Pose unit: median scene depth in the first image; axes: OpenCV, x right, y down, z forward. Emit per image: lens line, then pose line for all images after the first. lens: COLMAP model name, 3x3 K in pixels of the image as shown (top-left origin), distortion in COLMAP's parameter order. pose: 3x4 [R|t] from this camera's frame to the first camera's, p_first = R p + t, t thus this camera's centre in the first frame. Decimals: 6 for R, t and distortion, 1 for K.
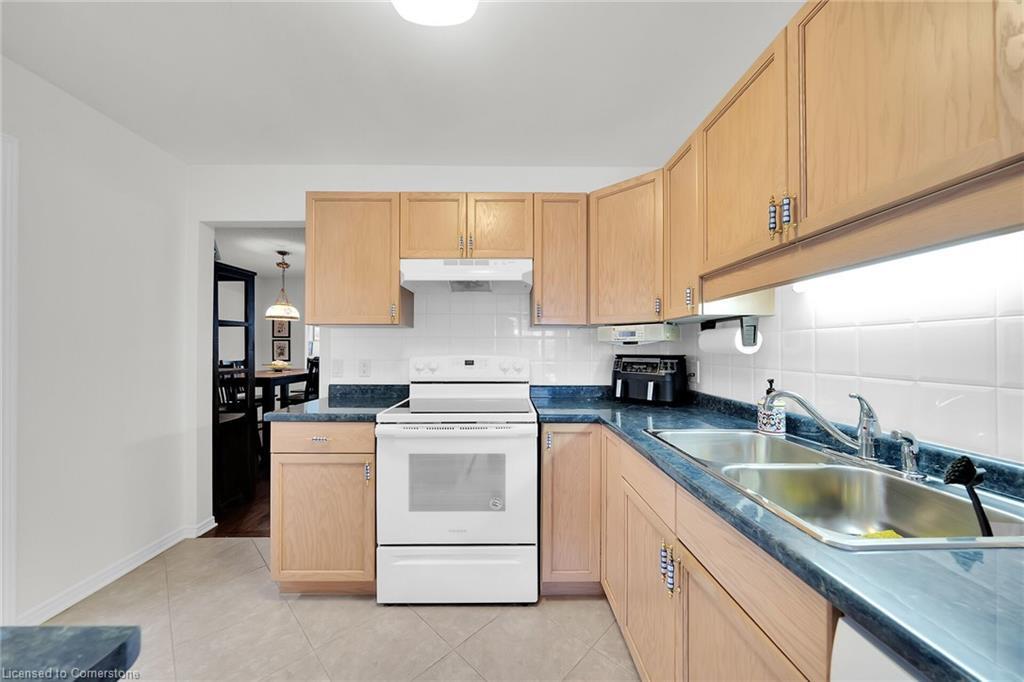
lens RADIAL K [[343.8, 0, 509.0], [0, 343.8, 347.3], [0, 0, 1]] dist [-0.010571, 0.000444]
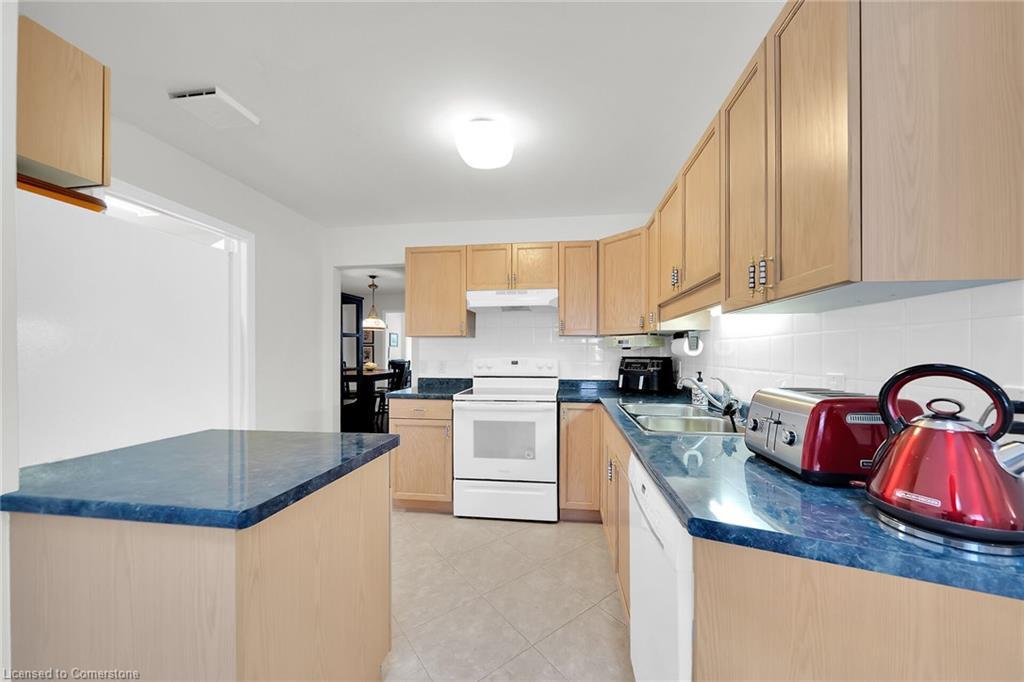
lens RADIAL K [[343.8, 0, 522.7], [0, 343.8, 354.1], [0, 0, 1]] dist [-0.010571, 0.000444]
pose [[0.991924, -0.000776, -0.126835, 0.109774], [0.001805, 0.999966, 0.007998, -0.000455], [0.126825, -0.008162, 0.991892, -0.443414]]
